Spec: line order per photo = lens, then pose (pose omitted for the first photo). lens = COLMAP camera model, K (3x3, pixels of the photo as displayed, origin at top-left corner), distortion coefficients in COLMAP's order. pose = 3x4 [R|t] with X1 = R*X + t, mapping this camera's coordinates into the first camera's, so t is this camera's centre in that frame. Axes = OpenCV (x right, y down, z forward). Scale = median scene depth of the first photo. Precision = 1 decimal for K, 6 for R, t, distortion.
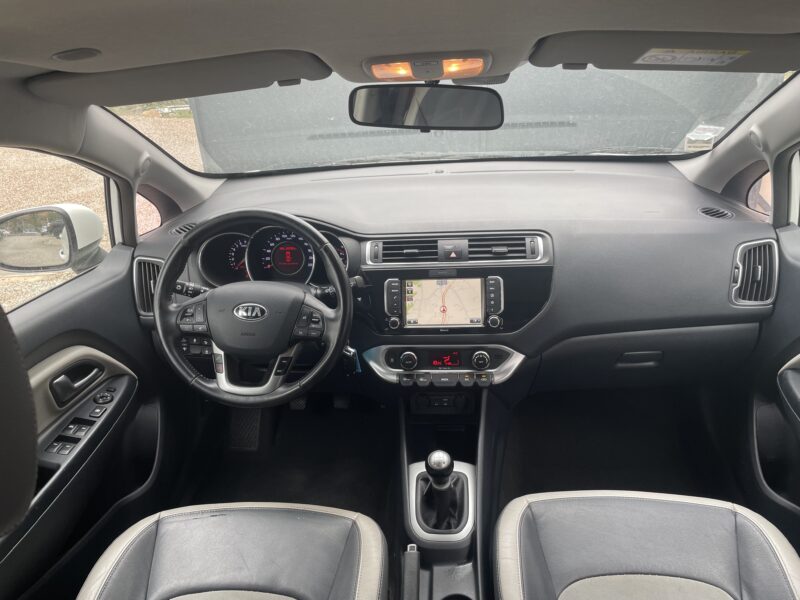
lens RADIAL K [[609.5, 0, 400.0], [0, 609.5, 300.0], [0, 0, 1]] dist [-0.000502, -0.151022]
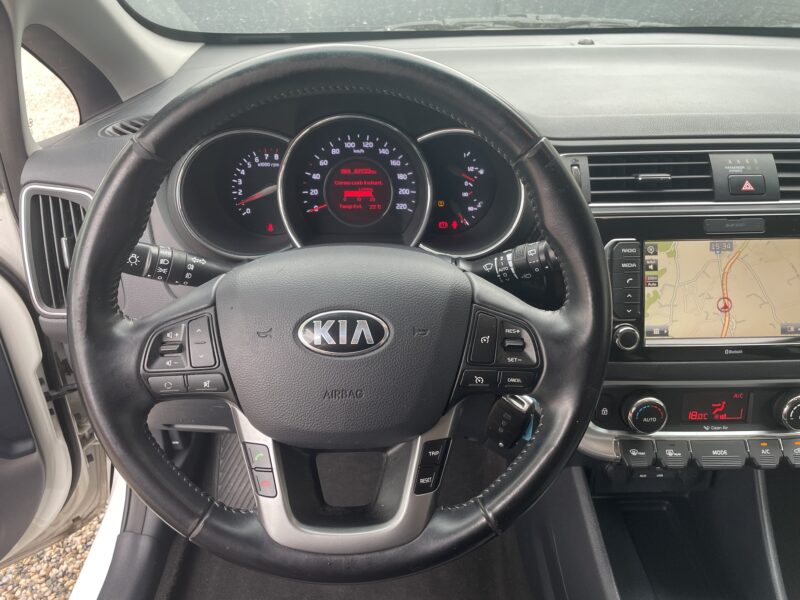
lens RADIAL K [[638.2, 0, 400.0], [0, 638.2, 300.0], [0, 0, 1]] dist [-0.004521, -0.003306]
pose [[0.996258, -0.004796, 0.086300, -0.214784], [-0.002592, 0.996352, 0.085294, -0.028977], [-0.086394, -0.085198, 0.992611, 0.538334]]
